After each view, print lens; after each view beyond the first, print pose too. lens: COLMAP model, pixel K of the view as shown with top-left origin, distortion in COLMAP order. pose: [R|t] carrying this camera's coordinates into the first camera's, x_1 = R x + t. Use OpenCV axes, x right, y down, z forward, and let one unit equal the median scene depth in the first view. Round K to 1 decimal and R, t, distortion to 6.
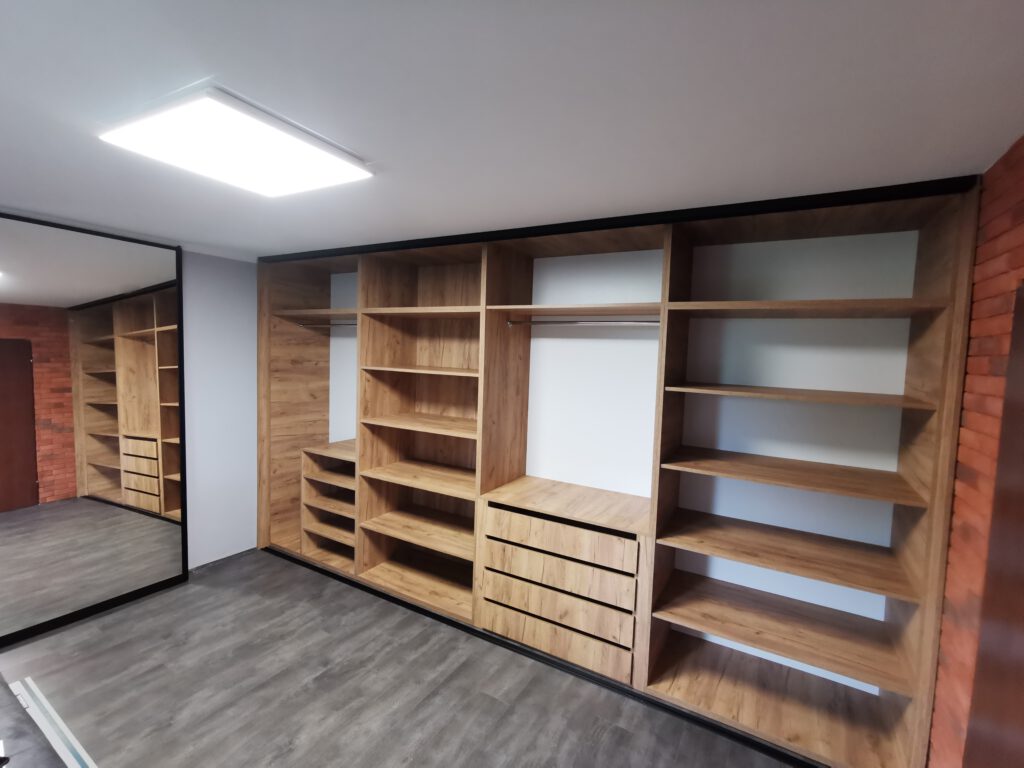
lens RADIAL K [[472.3, 0, 510.3], [0, 472.3, 380.6], [0, 0, 1]] dist [-0.012831, 0.015006]
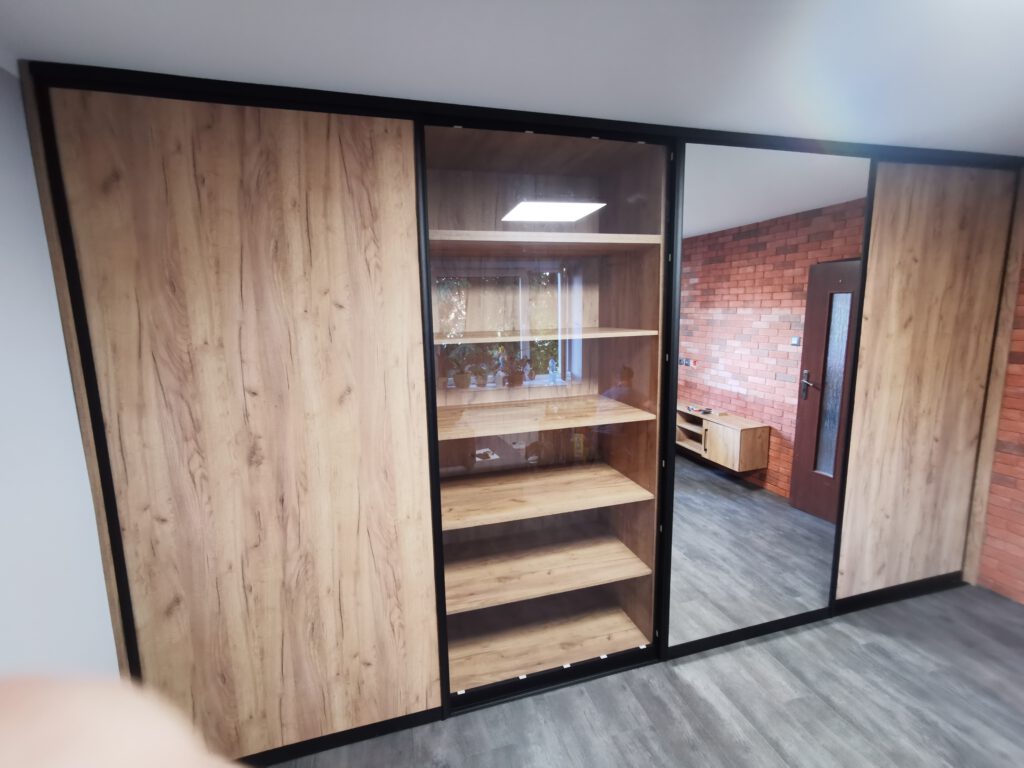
lens RADIAL K [[472.3, 0, 510.7], [0, 472.3, 381.2], [0, 0, 1]] dist [-0.012831, 0.015006]
pose [[0.686752, -0.161168, 0.708800, -0.766004], [0.095037, 0.986648, 0.132265, -0.056118], [-0.720652, -0.023471, 0.692899, 0.662736]]
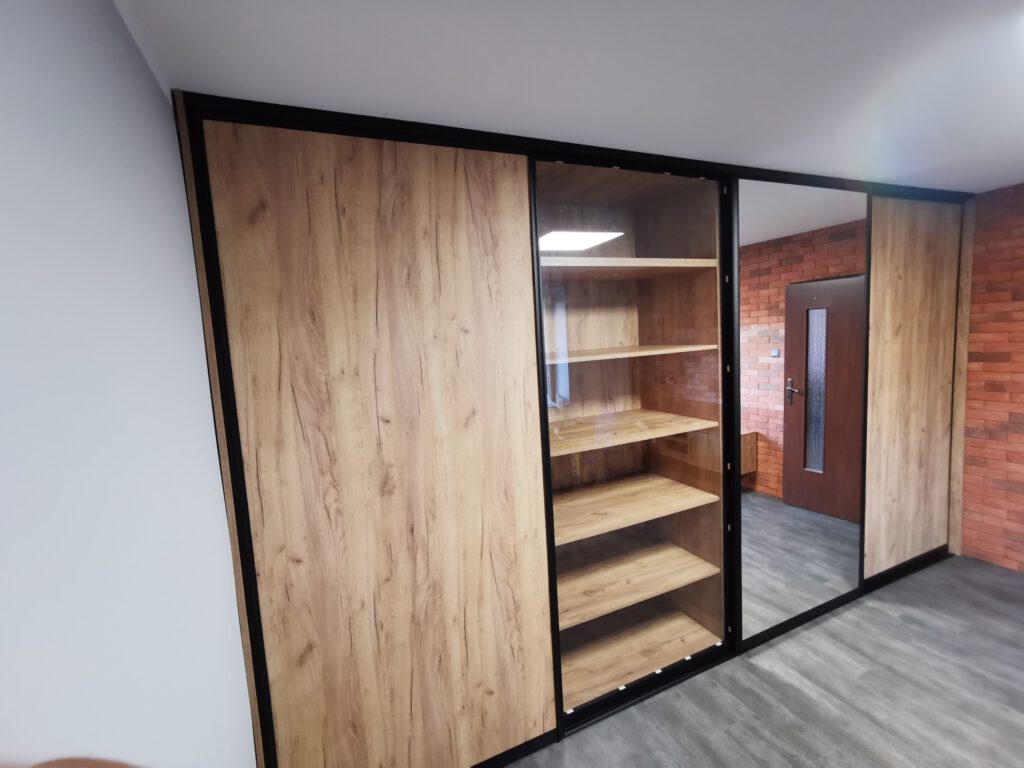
lens RADIAL K [[472.3, 0, 510.7], [0, 472.3, 381.4], [0, 0, 1]] dist [-0.012831, 0.015006]
pose [[0.570164, -0.152156, 0.807318, -0.940222], [0.134037, 0.986760, 0.091313, -0.074215], [-0.810523, 0.056147, 0.583009, 0.830076]]
